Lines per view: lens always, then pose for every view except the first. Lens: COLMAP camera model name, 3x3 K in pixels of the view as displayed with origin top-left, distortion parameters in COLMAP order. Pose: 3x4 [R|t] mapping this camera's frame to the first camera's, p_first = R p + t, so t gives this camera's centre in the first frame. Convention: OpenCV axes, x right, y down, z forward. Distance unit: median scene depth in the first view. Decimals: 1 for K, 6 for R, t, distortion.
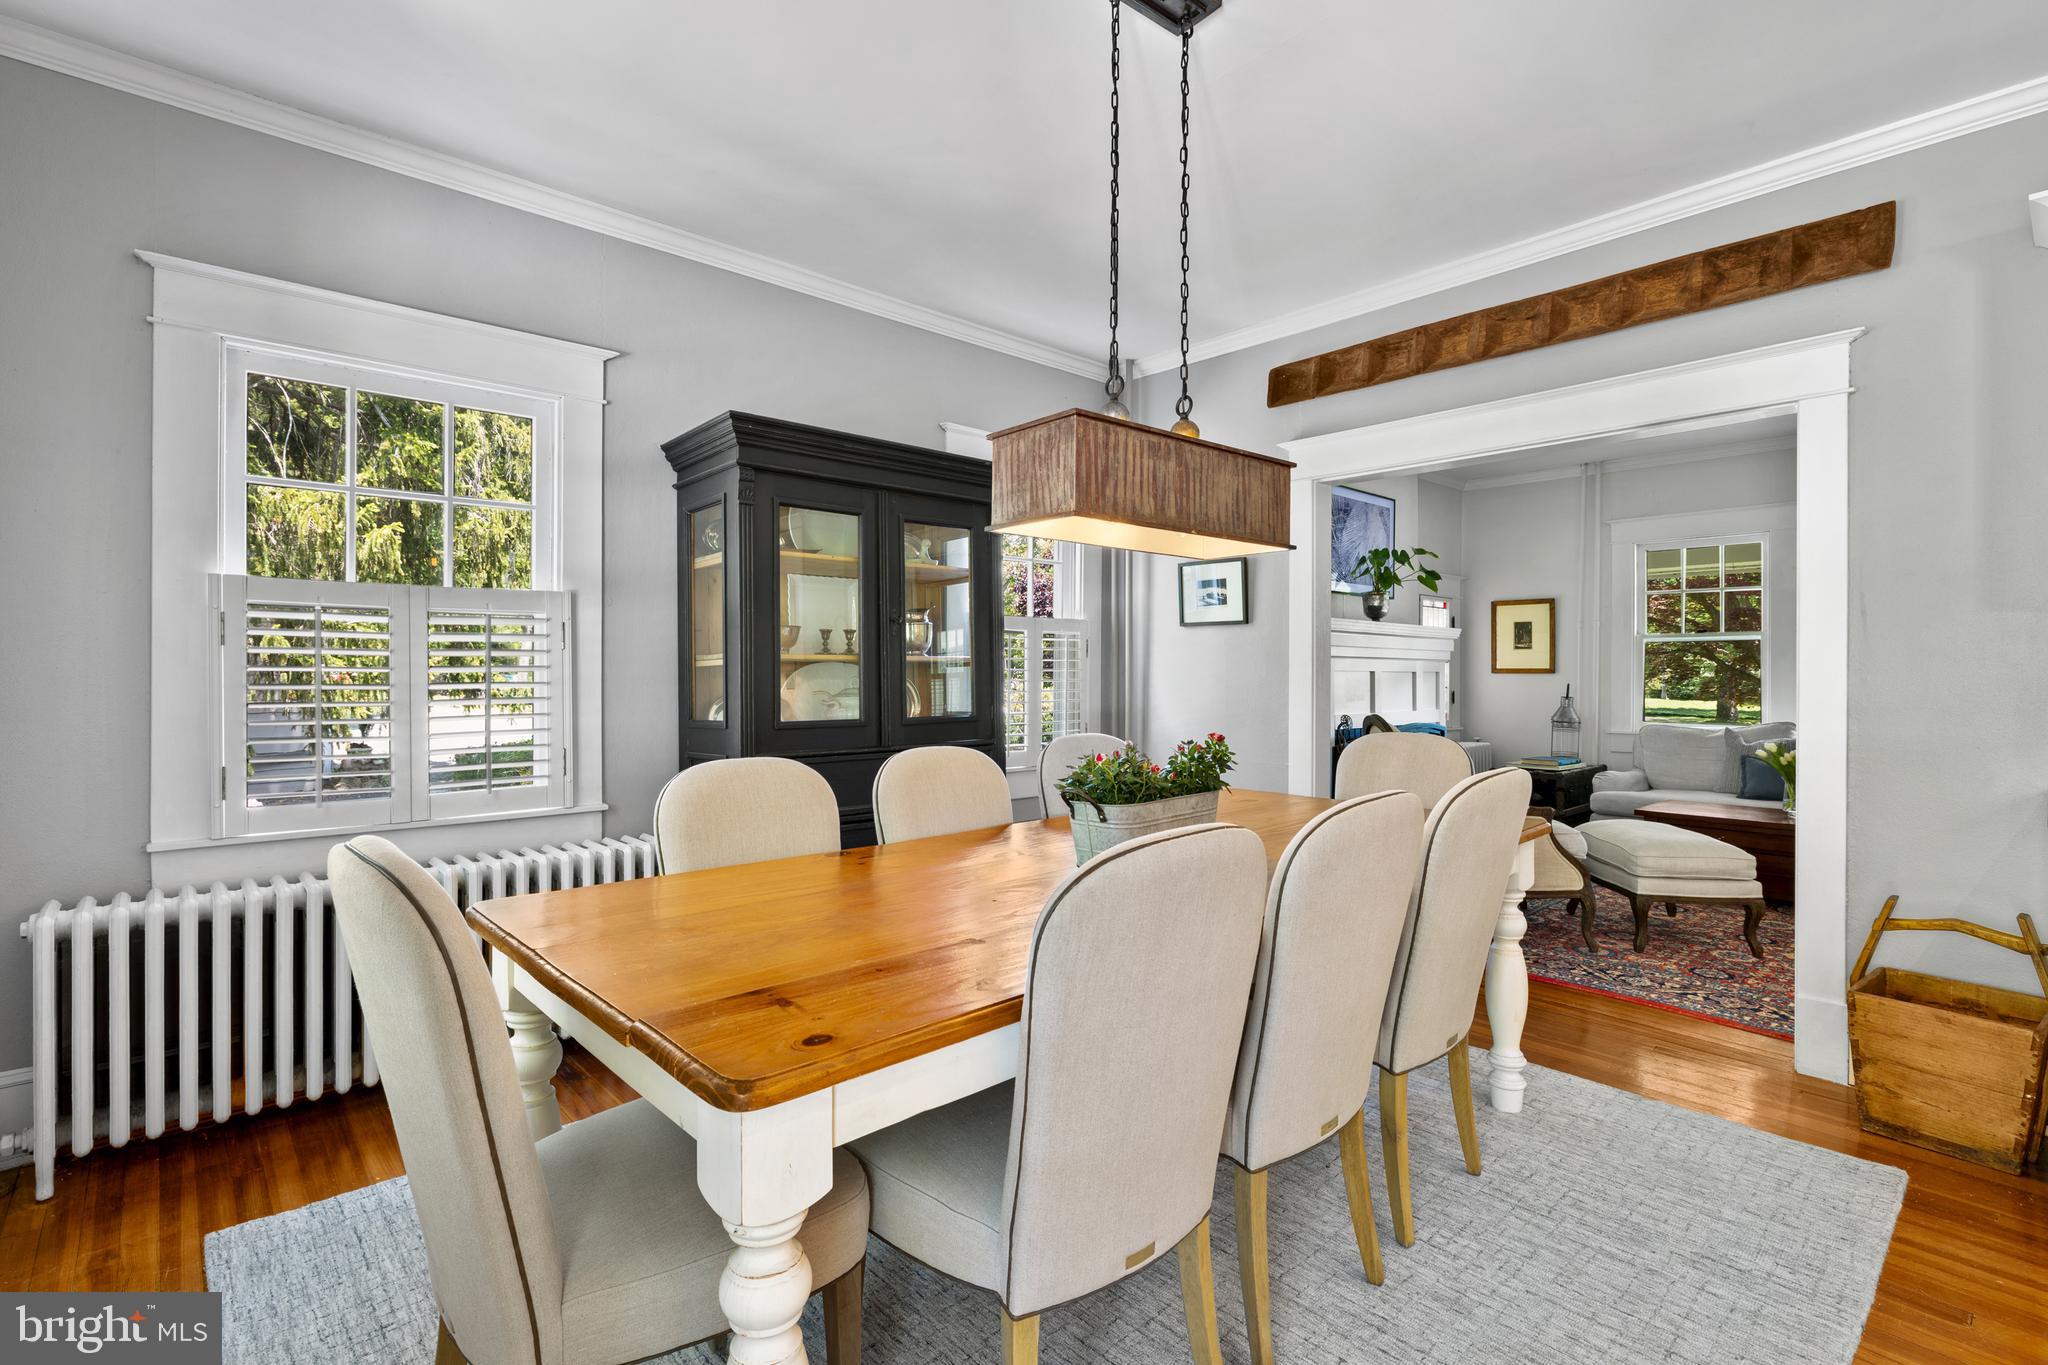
lens RADIAL K [[958.8, 0, 1028.1], [0, 958.8, 672.2], [0, 0, 1]] dist [-0.002182, -0.000218]
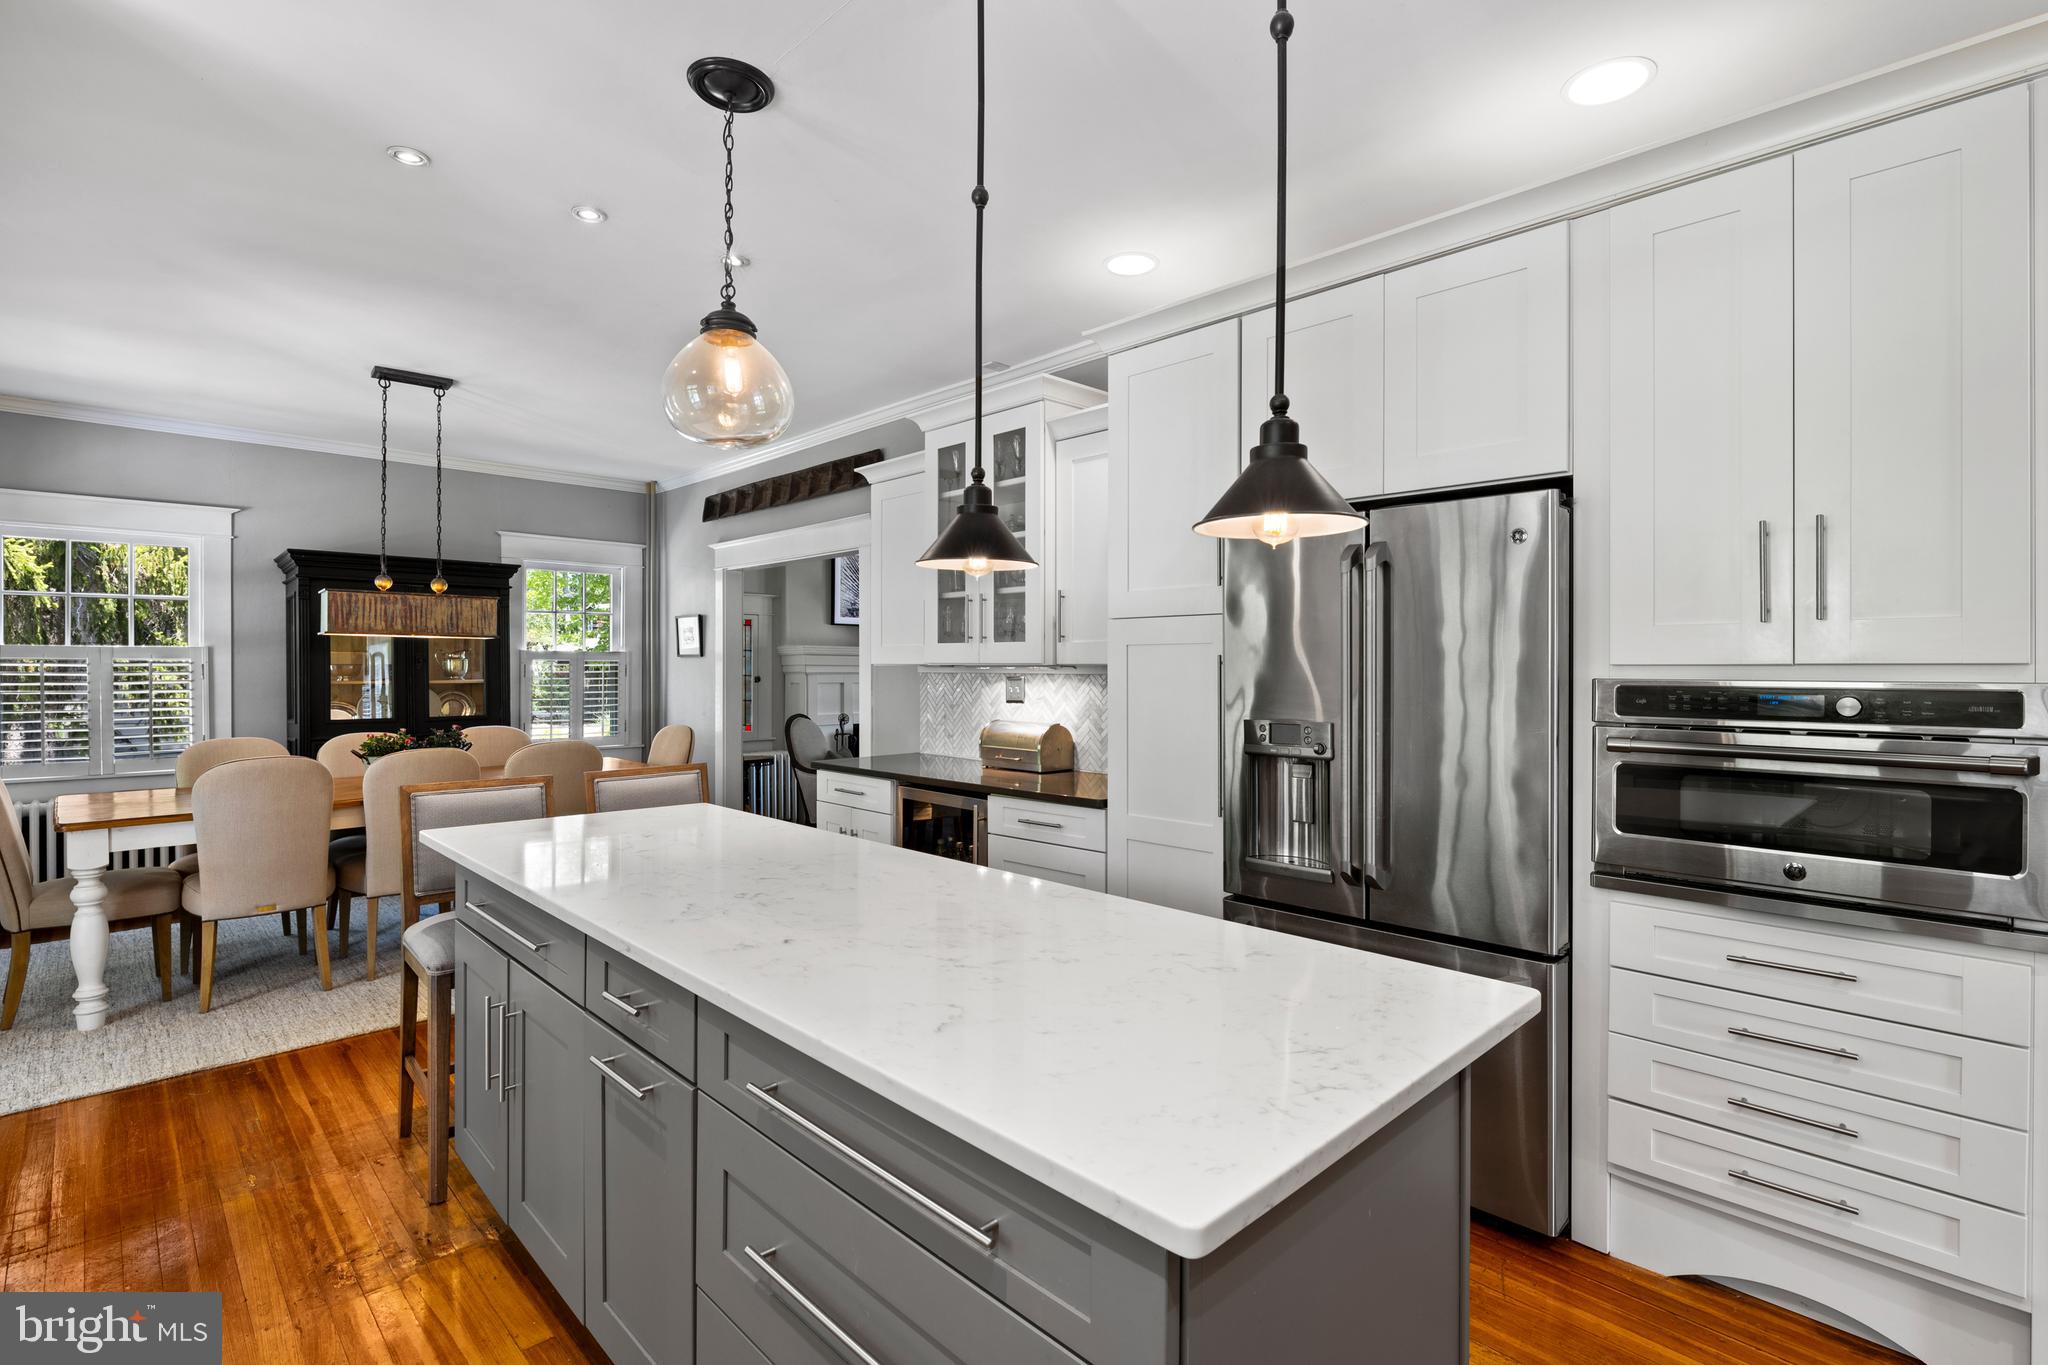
lens RADIAL K [[958.8, 0, 1028.1], [0, 958.8, 672.2], [0, 0, 1]] dist [-0.002182, -0.000218]
pose [[0.999428, -0.002422, 0.033725, 0.956684], [0.002249, 0.999984, 0.005156, -0.042381], [-0.033737, -0.005077, 0.999418, -0.800034]]
